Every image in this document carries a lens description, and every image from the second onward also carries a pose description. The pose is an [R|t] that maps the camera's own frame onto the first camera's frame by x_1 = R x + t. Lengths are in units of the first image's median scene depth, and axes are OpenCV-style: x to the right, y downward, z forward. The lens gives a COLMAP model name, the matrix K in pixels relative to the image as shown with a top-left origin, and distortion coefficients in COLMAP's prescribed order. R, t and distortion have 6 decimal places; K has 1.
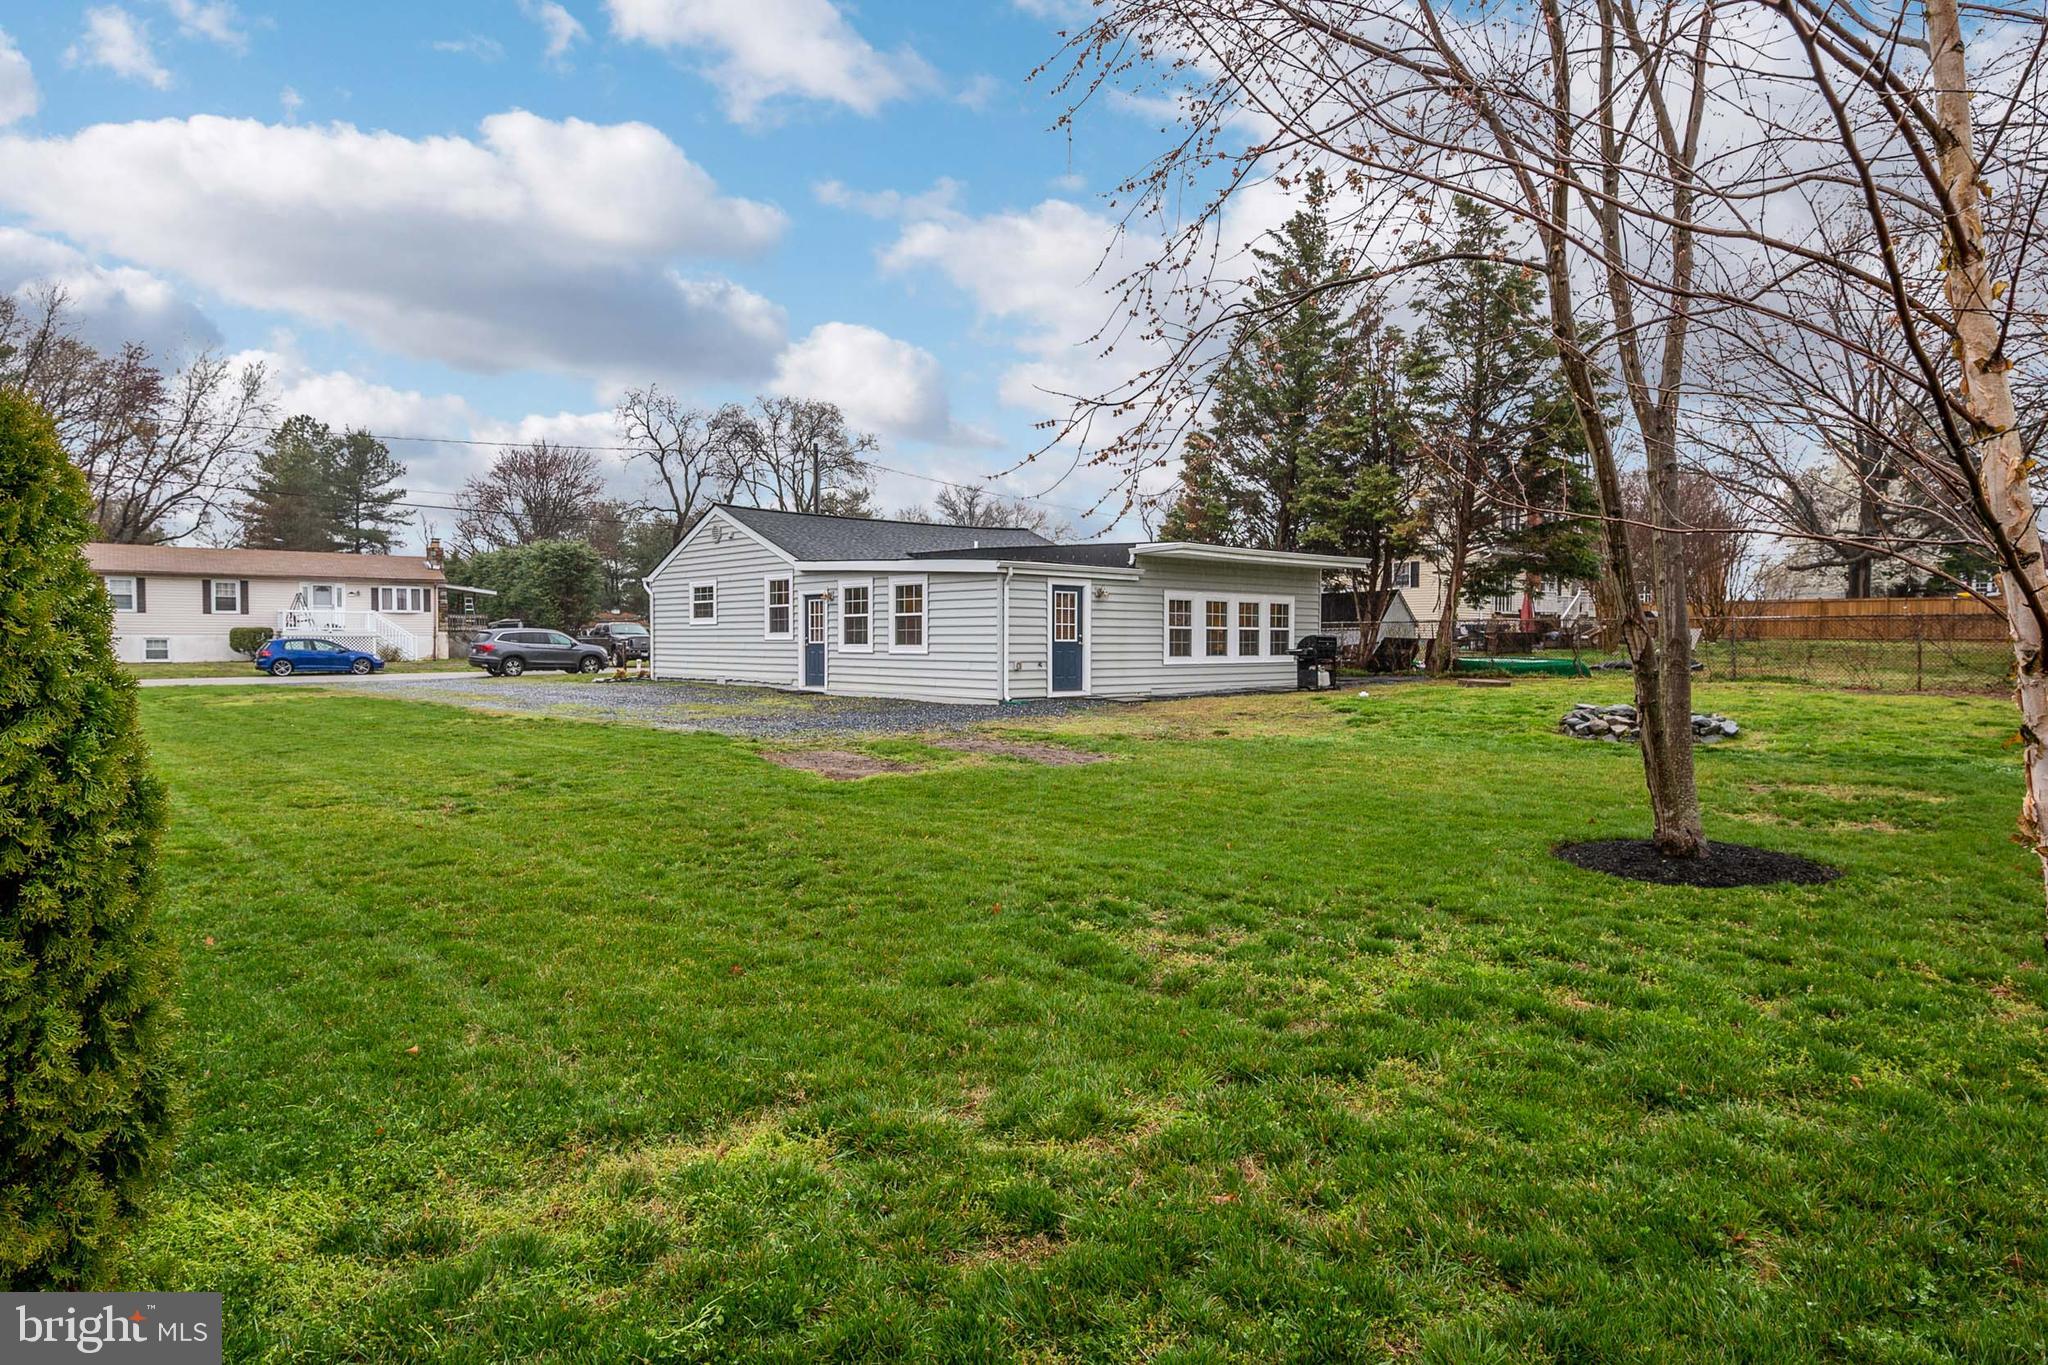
lens RADIAL K [[1245.7, 0, 1022.3], [0, 1245.7, 680.8], [0, 0, 1]] dist [0.002969, 0.000054]
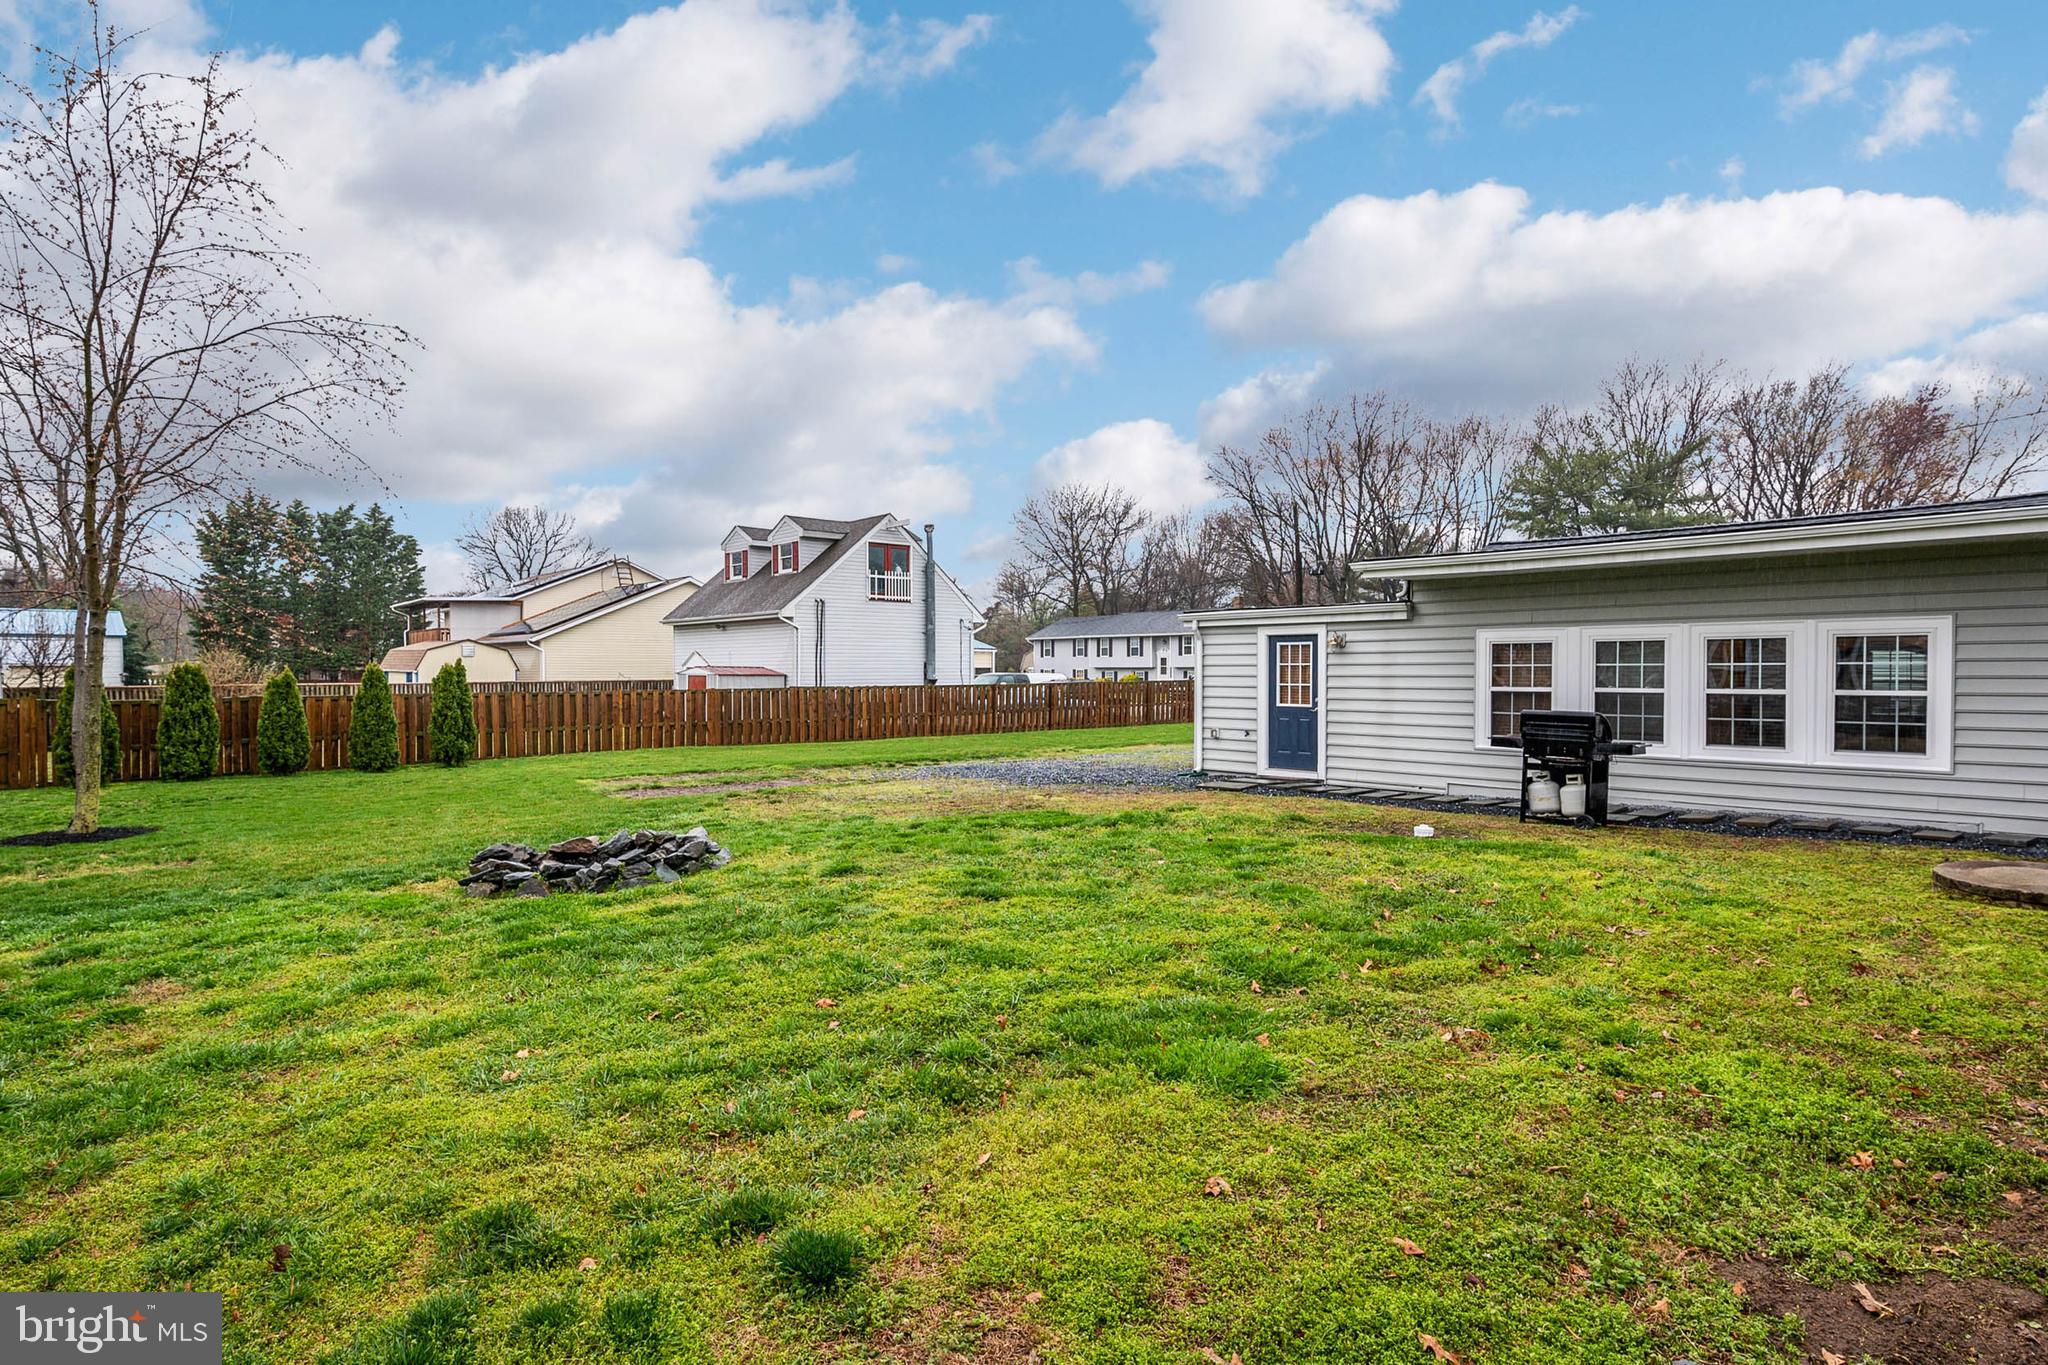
lens RADIAL K [[1064.1, 0, 1024.9], [0, 1064.1, 694.8], [0, 0, 1]] dist [0.002412, 0.000273]
pose [[-0.019761, -0.025991, -0.999467, 0.650938], [-0.078994, 0.996578, -0.024354, -0.008784], [0.996679, 0.078470, -0.021746, 0.782672]]
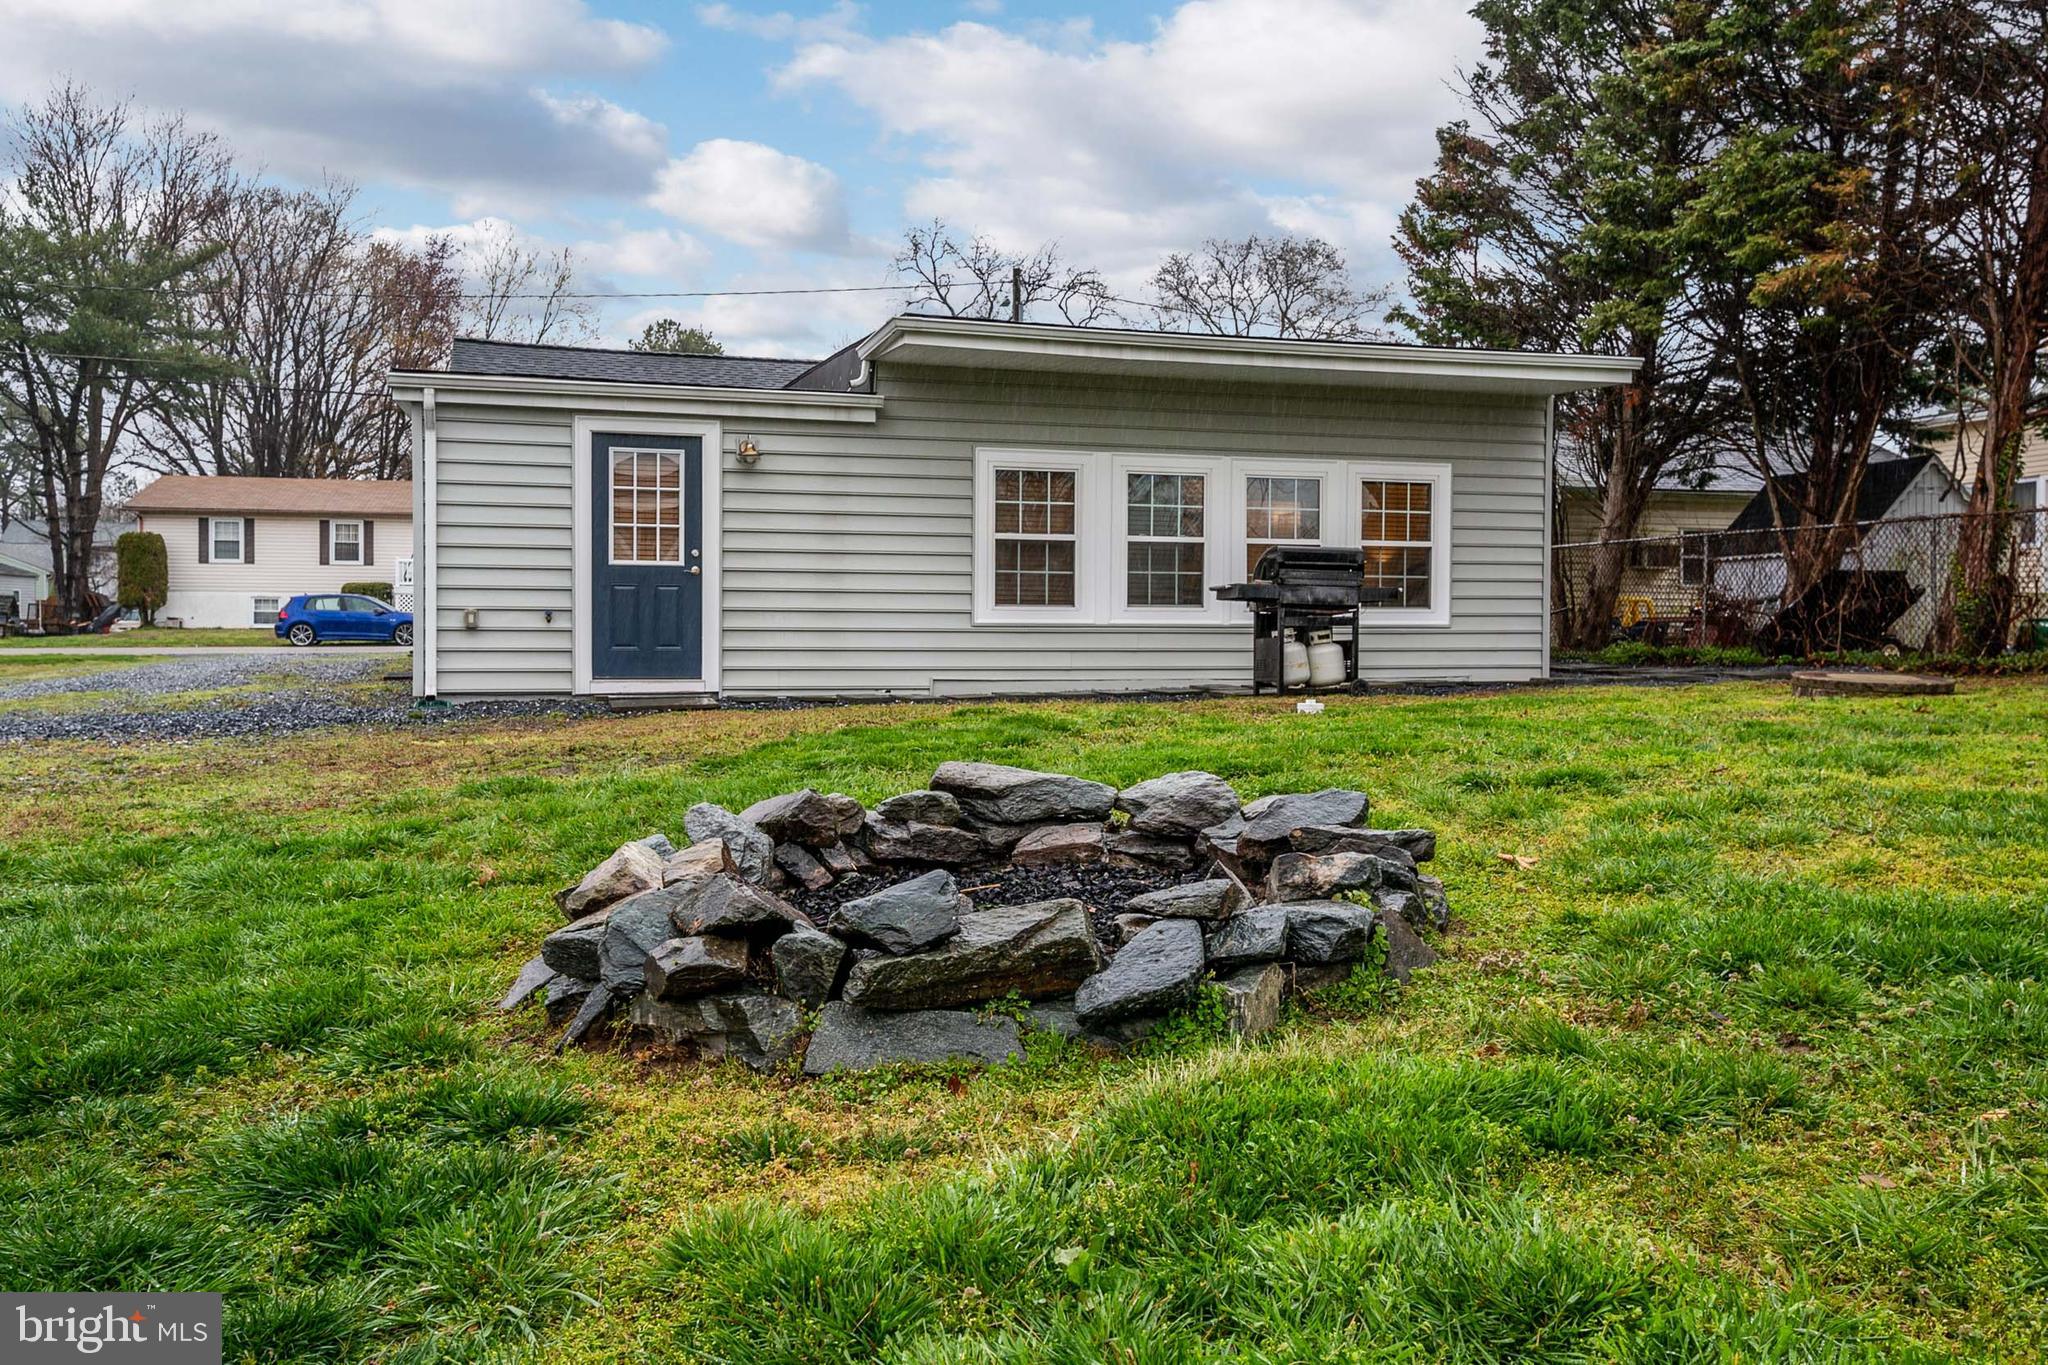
lens RADIAL K [[1735.3, 0, 1024.6], [0, 1735.3, 672.7], [0, 0, 1]] dist [0.045489, 0.001115]
pose [[0.896389, 0.017279, -0.442932, 0.387811], [-0.017720, 0.999838, 0.003142, 0.001342], [0.442914, 0.005032, 0.896550, 0.479411]]
